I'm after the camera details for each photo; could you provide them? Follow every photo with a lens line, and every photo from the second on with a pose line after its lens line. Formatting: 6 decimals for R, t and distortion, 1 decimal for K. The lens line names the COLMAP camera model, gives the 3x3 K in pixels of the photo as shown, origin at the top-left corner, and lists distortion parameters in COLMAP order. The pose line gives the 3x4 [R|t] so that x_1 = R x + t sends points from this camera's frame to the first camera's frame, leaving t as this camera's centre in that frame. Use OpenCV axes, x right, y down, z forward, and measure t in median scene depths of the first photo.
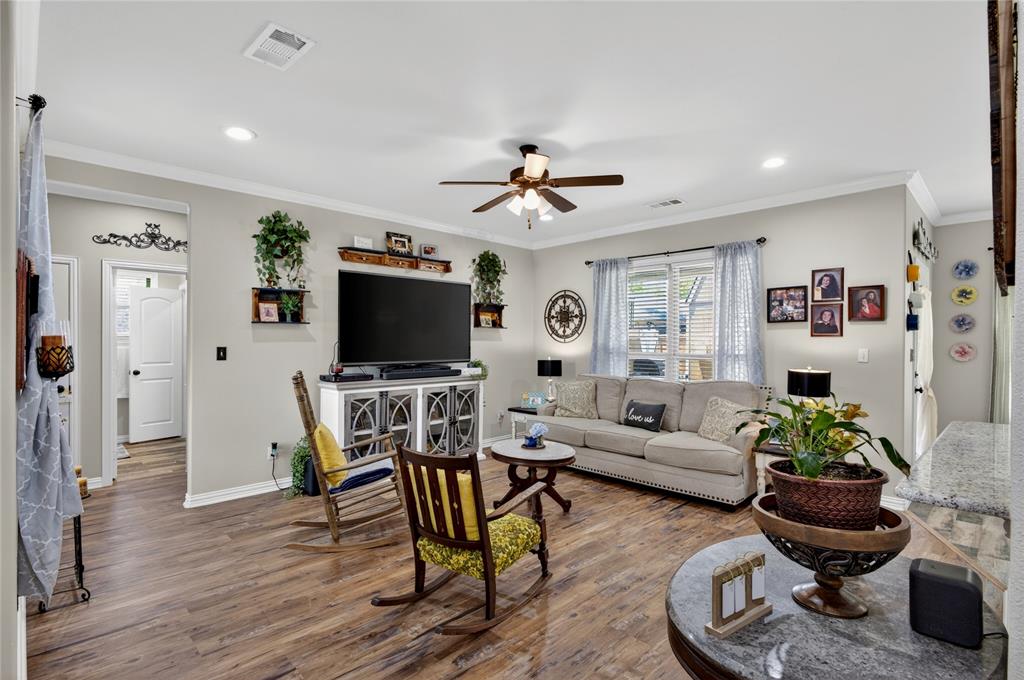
lens RADIAL K [[485.4, 0, 512.0], [0, 485.4, 340.0], [0, 0, 1]] dist [0.004476, 0.000216]
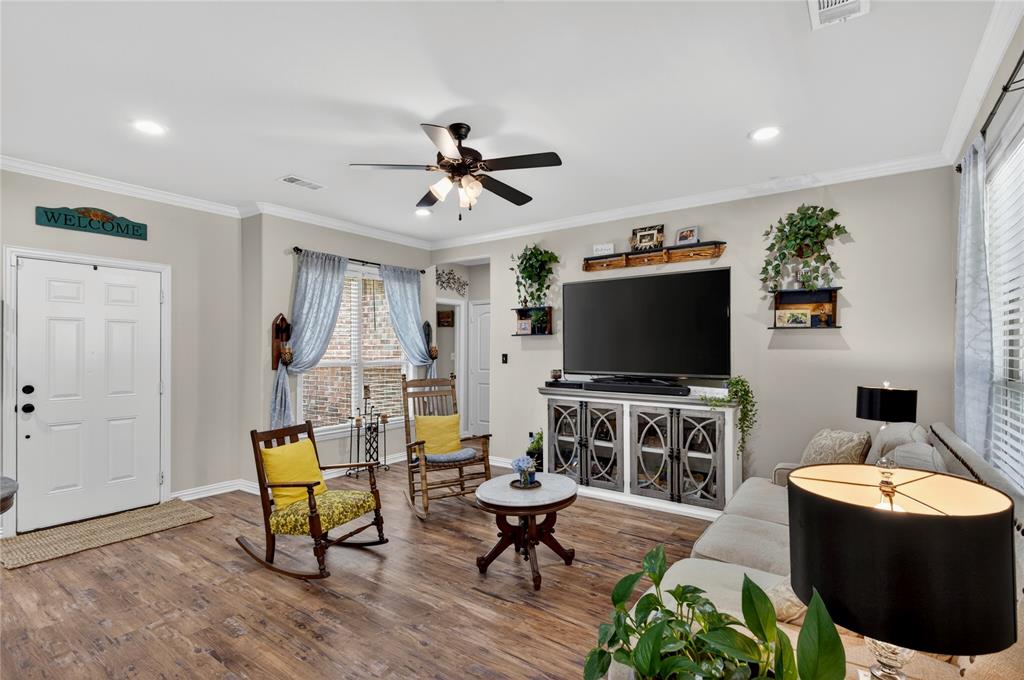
lens RADIAL K [[502.3, 0, 512.0], [0, 502.3, 340.0], [0, 0, 1]] dist [0.058961, -0.000106]
pose [[0.151109, -0.017360, -0.988365, 0.654016], [0.002631, 0.999849, -0.017159, -0.000444], [0.988514, -0.000007, 0.151132, 0.649815]]
